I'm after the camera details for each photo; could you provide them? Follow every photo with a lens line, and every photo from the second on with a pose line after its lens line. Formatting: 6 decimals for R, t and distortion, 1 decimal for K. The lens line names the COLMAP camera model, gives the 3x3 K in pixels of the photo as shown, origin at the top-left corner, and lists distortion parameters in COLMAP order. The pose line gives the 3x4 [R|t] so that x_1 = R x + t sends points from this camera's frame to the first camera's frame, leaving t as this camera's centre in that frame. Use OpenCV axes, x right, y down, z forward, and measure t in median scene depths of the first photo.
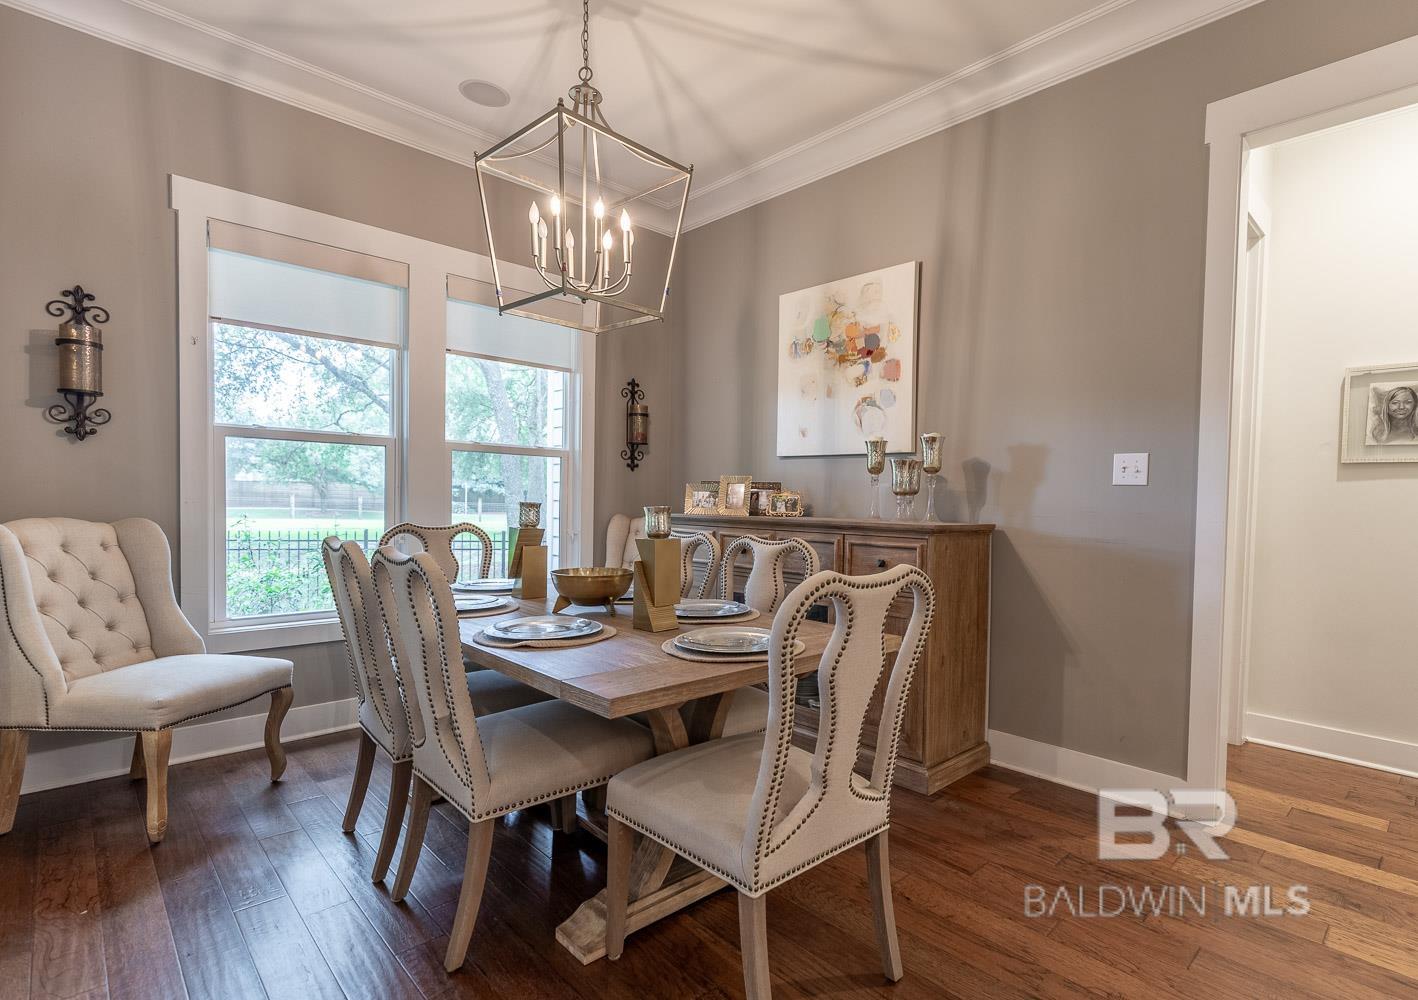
lens RADIAL K [[715.2, 0, 782.6], [0, 715.2, 518.2], [0, 0, 1]] dist [0.000811, -0.000631]
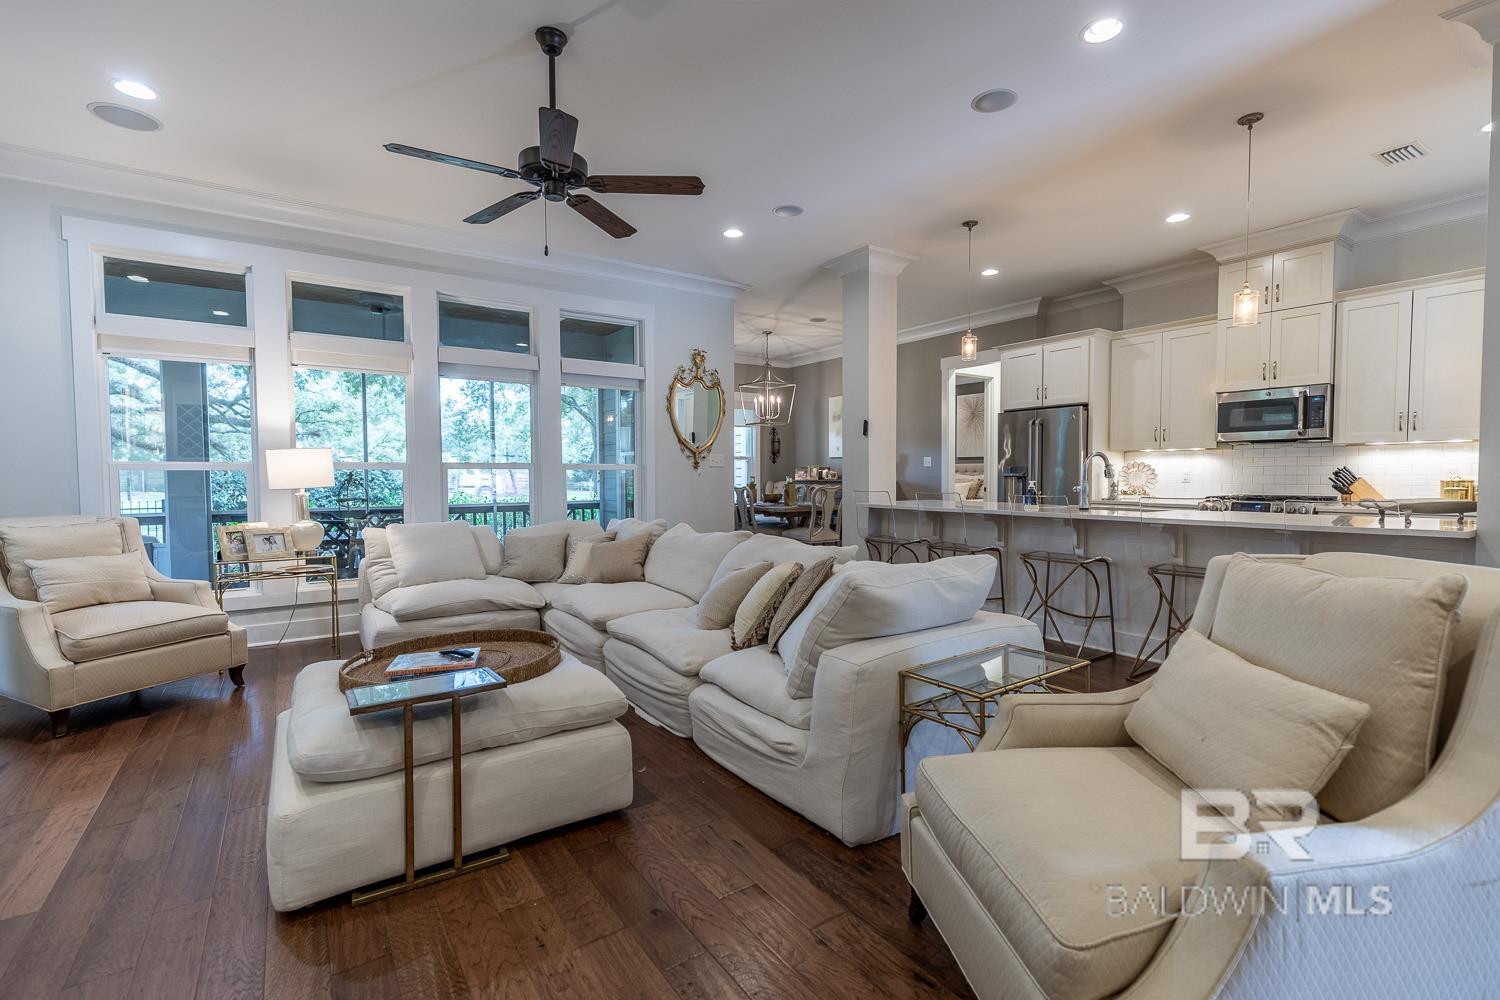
lens RADIAL K [[682.0, 0, 746.8], [0, 682.0, 498.3], [0, 0, 1]] dist [0.004902, -0.000631]
pose [[0.979728, -0.019546, -0.199375, 0.225197], [0.021207, 0.999756, 0.006199, 0.050461], [0.199205, -0.010302, 0.979904, -1.796237]]
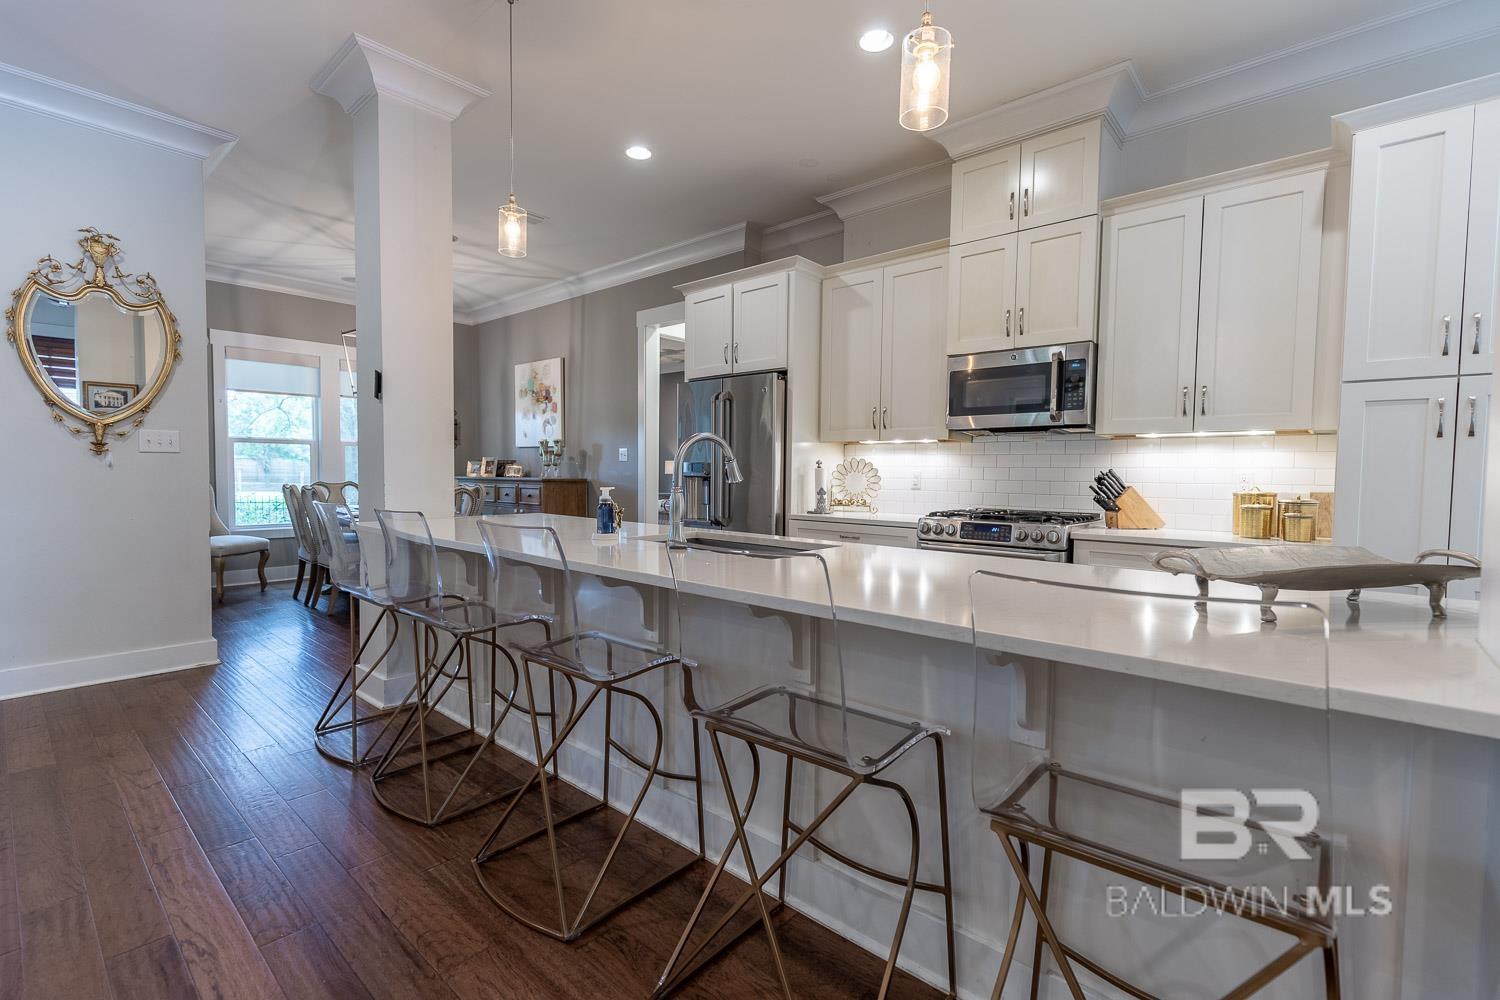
lens RADIAL K [[682.0, 0, 753.0], [0, 682.0, 500.5], [0, 0, 1]] dist [0.004902, -0.000631]
pose [[0.998742, -0.012484, 0.048564, 0.633776], [0.011586, 0.999757, 0.018734, 0.038919], [-0.048786, -0.018148, 0.998644, -1.051612]]
